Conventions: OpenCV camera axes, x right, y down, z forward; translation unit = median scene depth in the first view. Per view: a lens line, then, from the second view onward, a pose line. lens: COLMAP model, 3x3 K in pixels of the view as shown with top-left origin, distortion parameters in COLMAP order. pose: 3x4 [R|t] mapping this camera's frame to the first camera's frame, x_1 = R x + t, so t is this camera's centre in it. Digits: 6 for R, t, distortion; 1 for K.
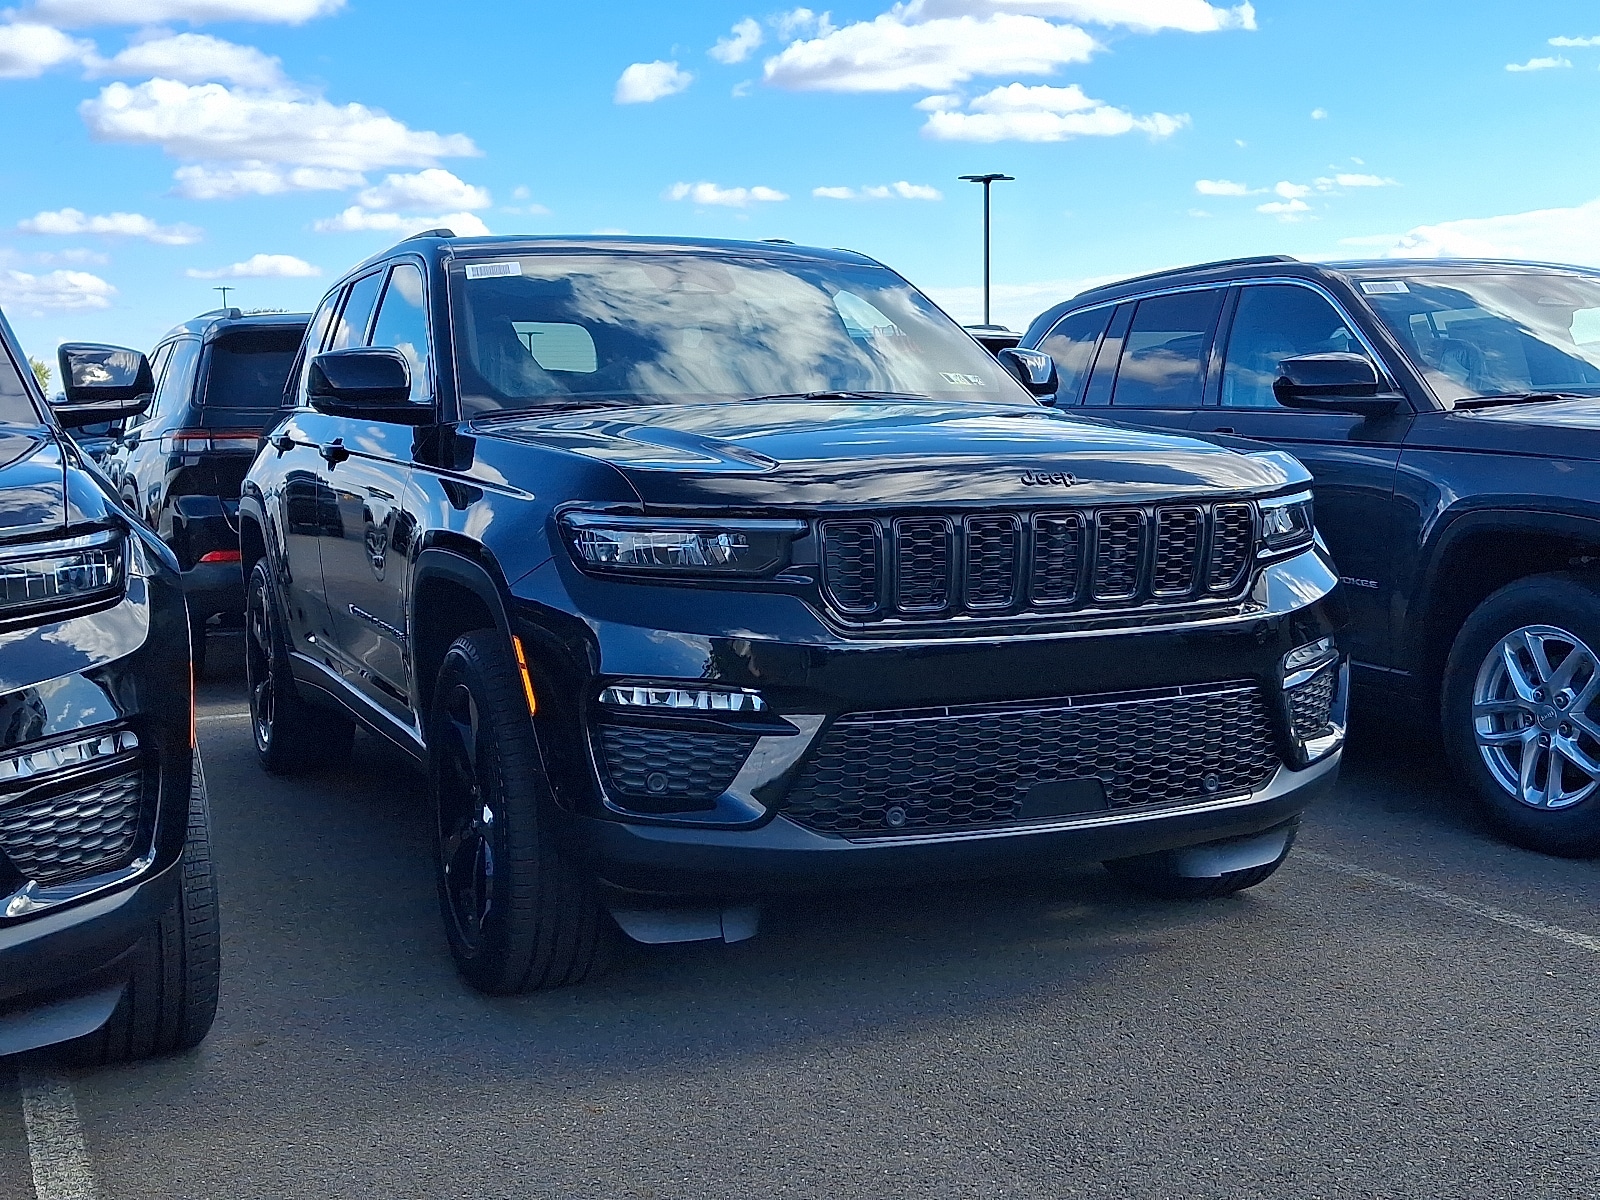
lens RADIAL K [[2230.2, 0, 798.3], [0, 2230.2, 617.3], [0, 0, 1]] dist [0.200870, 0.000000]
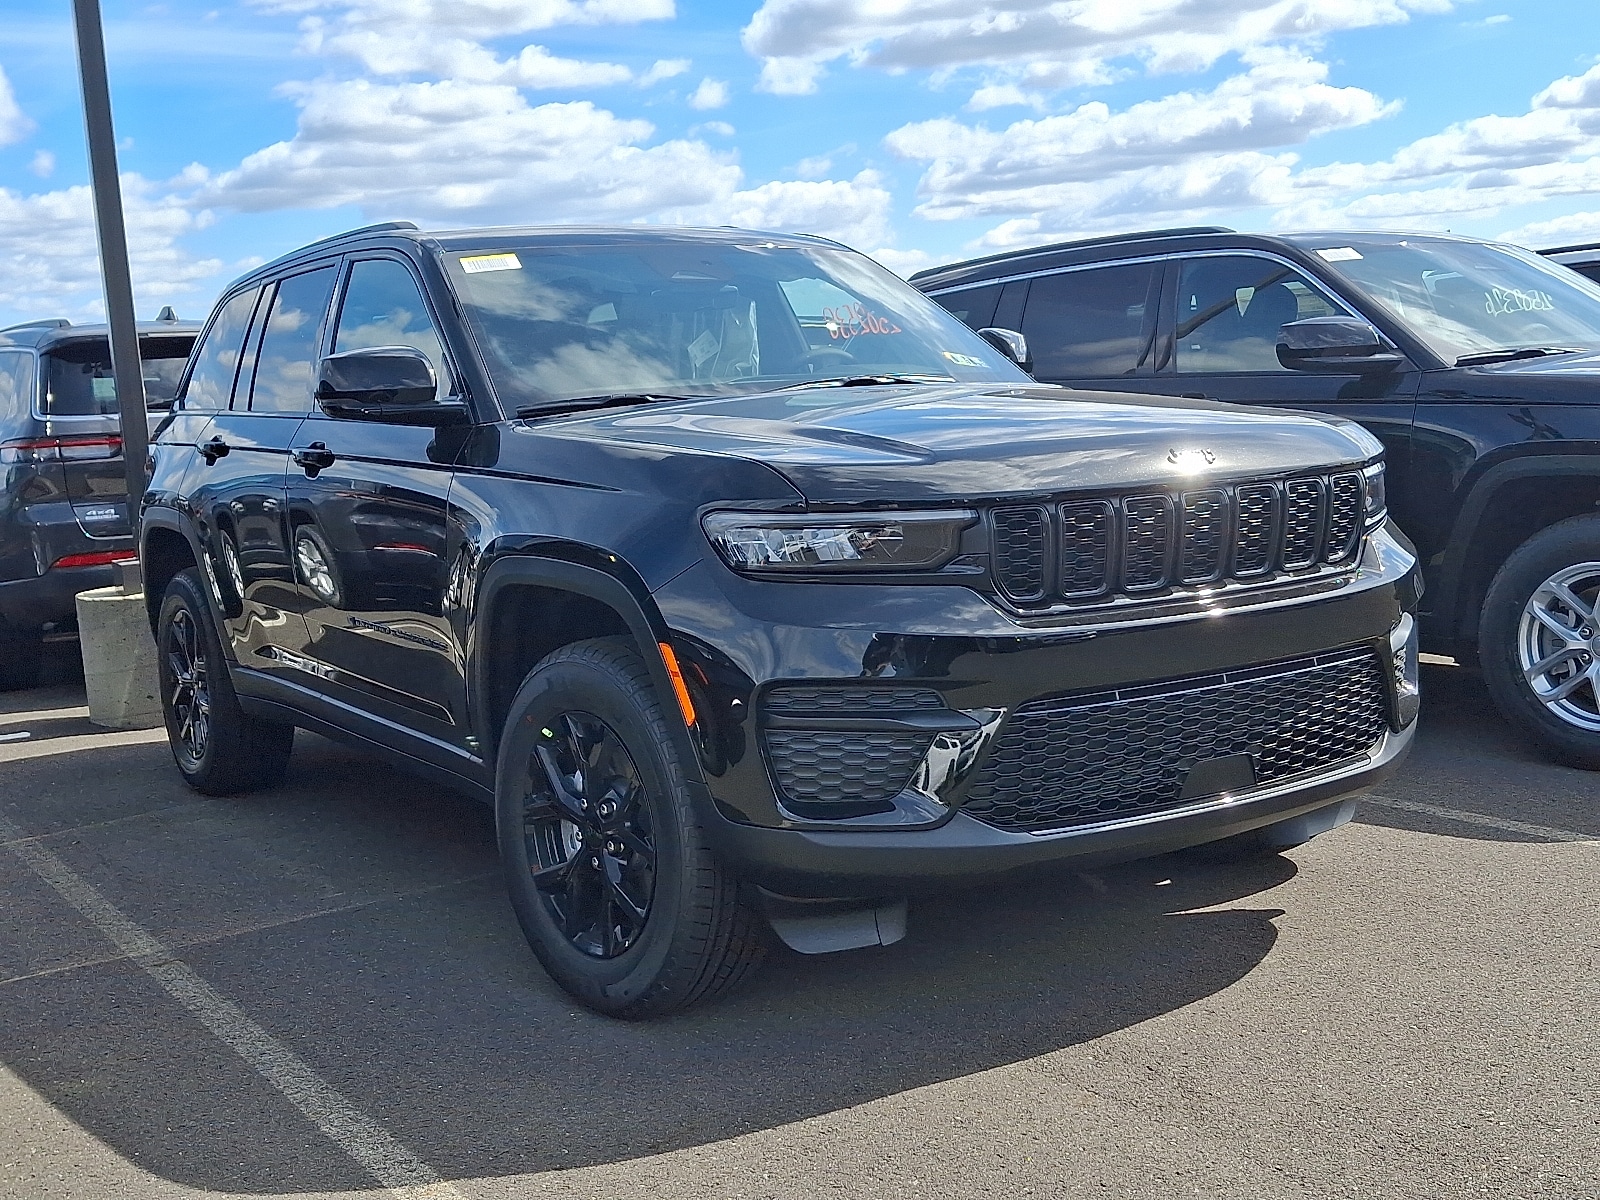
lens RADIAL K [[2230.2, 0, 795.8], [0, 2230.2, 601.2], [0, 0, 1]] dist [0.200870, 0.000000]
pose [[0.983412, -0.051681, 0.173865, -0.233224], [0.051060, 0.998663, 0.008048, -0.014361], [-0.174049, 0.000963, 0.984737, 0.044481]]
